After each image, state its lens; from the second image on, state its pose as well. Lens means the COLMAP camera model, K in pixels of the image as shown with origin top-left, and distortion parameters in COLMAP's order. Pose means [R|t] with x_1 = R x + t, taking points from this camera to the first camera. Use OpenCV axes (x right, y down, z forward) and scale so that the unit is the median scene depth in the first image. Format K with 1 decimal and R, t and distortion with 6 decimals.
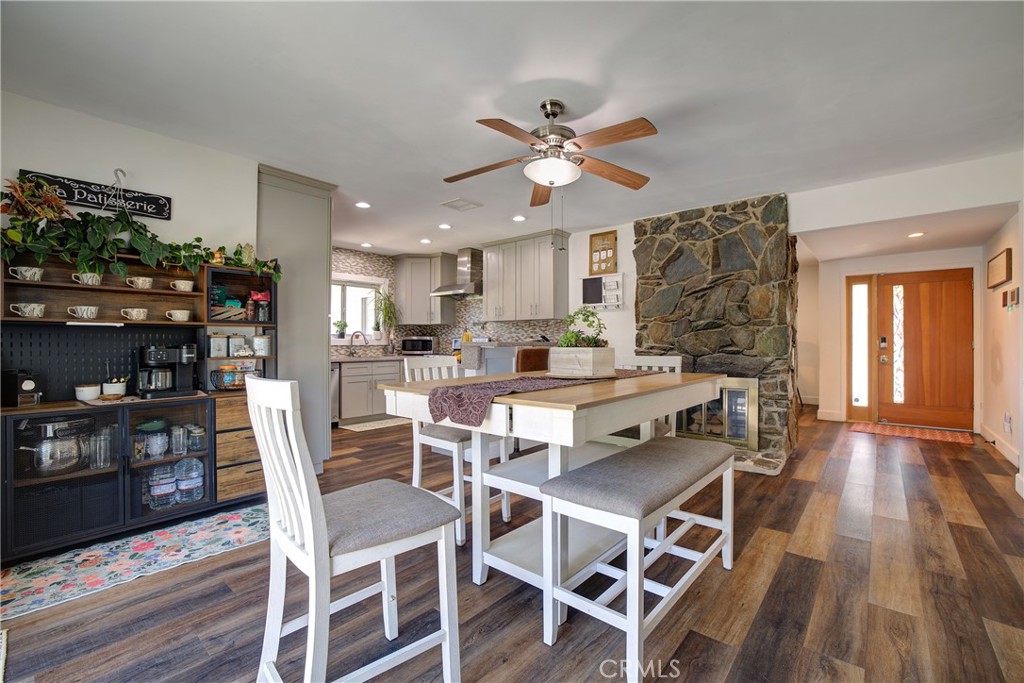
lens RADIAL K [[437.0, 0, 518.0], [0, 437.0, 340.6], [0, 0, 1]] dist [-0.048556, 0.016141]
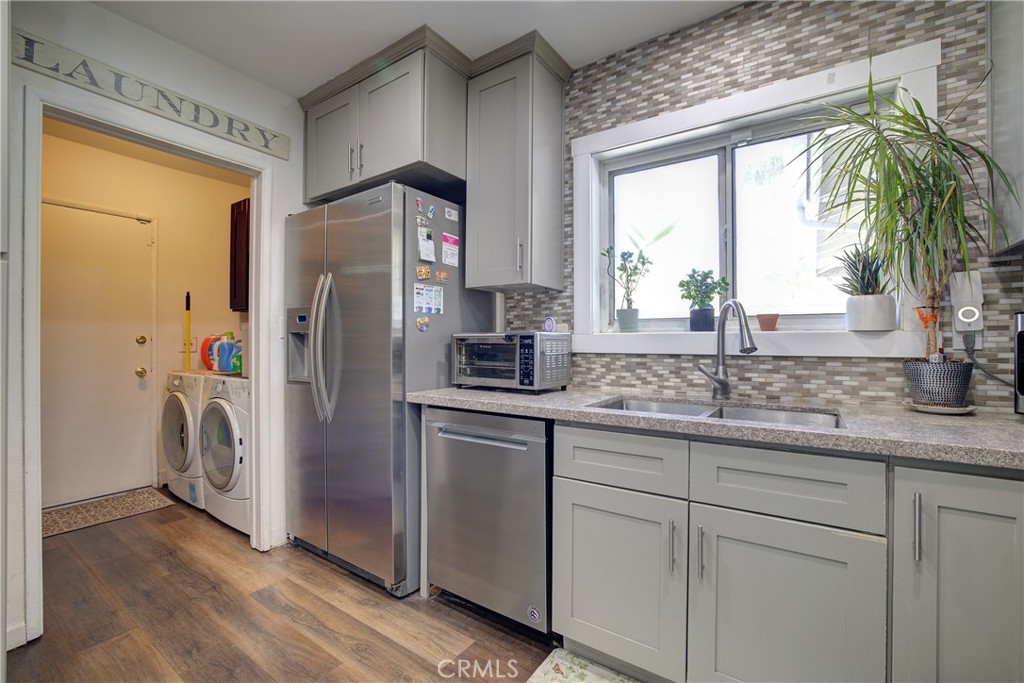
lens RADIAL K [[437.0, 0, 518.0], [0, 437.0, 340.6], [0, 0, 1]] dist [-0.048556, 0.016141]
pose [[0.105082, -0.002054, -0.994461, -0.123006], [0.003306, 0.999993, -0.001716, 0.001572], [0.994458, -0.003107, 0.105088, 0.797833]]
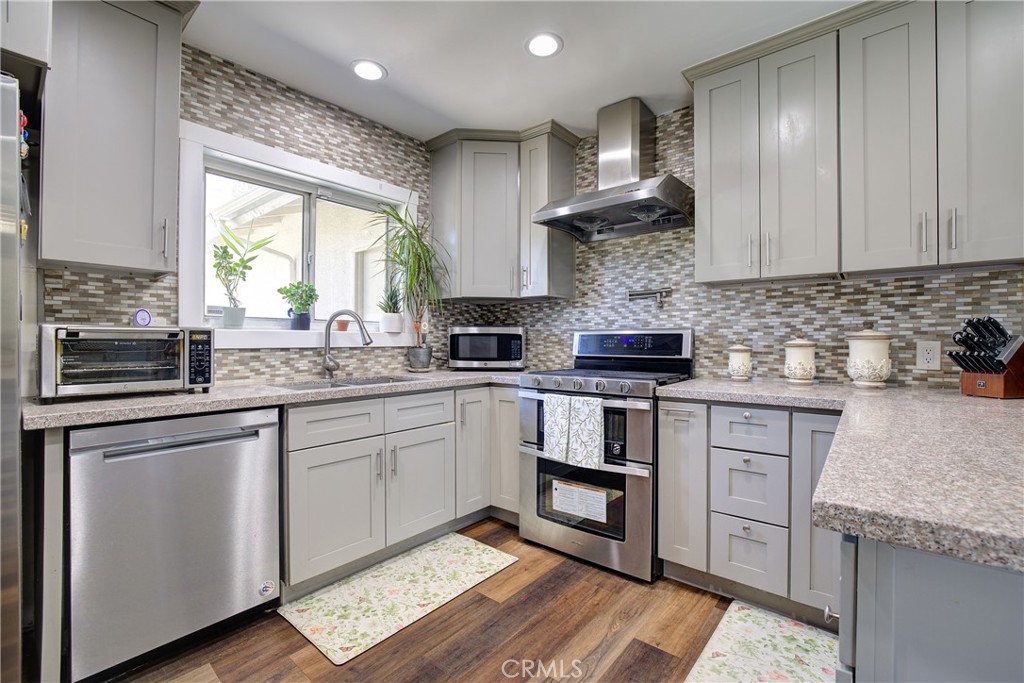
lens RADIAL K [[437.0, 0, 518.0], [0, 437.0, 340.6], [0, 0, 1]] dist [-0.048556, 0.016141]
pose [[0.999960, 0.002235, 0.008664, -0.206909], [-0.002290, 0.999977, 0.006334, 0.001677], [-0.008650, -0.006354, 0.999942, 0.582411]]
